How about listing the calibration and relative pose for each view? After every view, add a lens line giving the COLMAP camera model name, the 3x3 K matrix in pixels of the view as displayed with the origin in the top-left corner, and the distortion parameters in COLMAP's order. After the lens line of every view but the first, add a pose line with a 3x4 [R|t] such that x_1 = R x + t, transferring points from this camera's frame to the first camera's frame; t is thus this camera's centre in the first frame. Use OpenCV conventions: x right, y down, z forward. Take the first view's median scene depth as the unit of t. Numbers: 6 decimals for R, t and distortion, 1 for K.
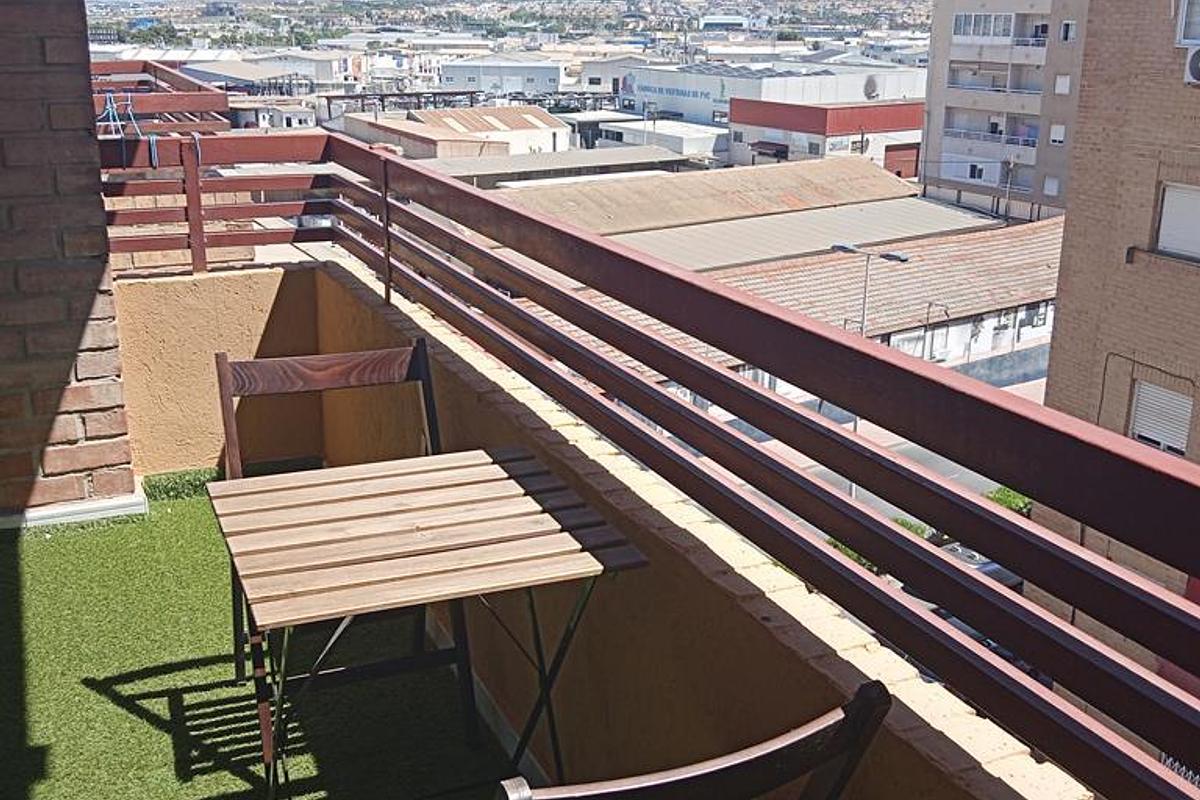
lens RADIAL K [[1286.5, 0, 600.0], [0, 1286.5, 400.0], [0, 0, 1]] dist [0.153023, -0.412643]
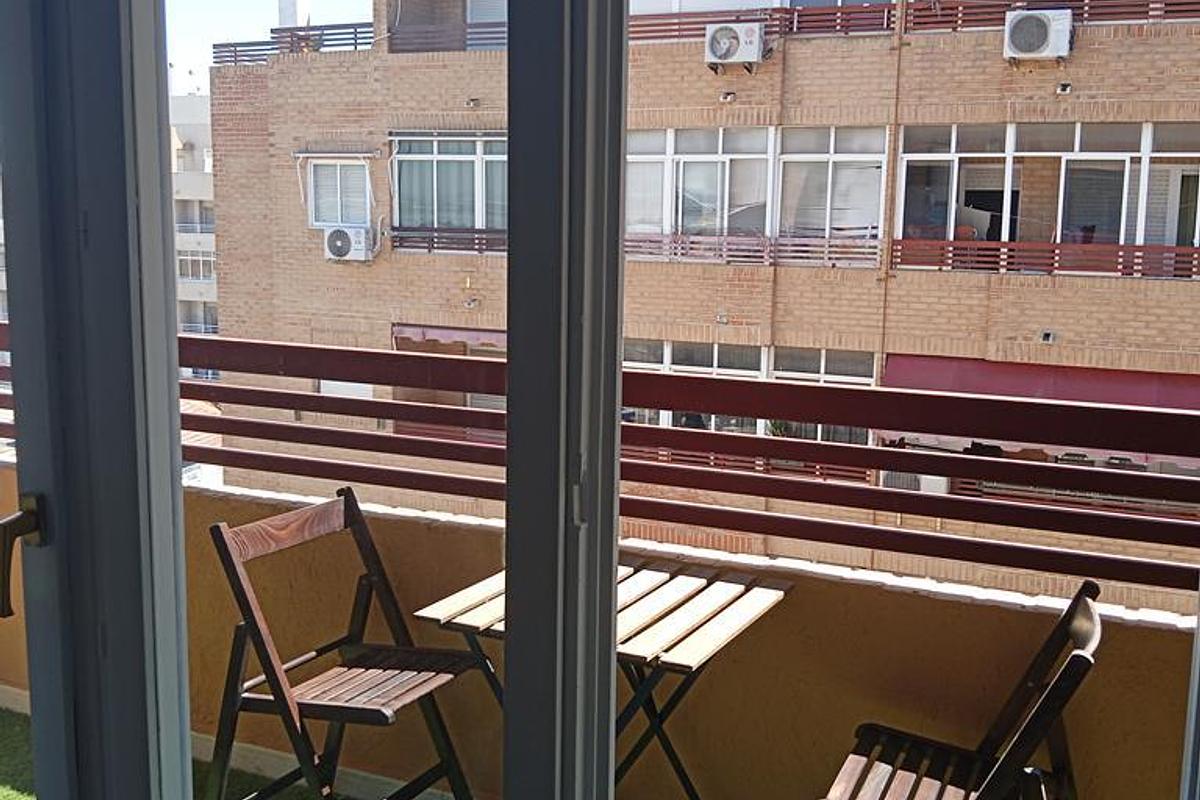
lens RADIAL K [[1286.5, 0, 600.0], [0, 1286.5, 400.0], [0, 0, 1]] dist [0.153023, -0.412643]
pose [[0.750148, -0.093065, 0.654688, -0.129142], [0.180031, 0.981392, -0.066775, -0.001740], [-0.636291, 0.167955, 0.752944, 0.006215]]
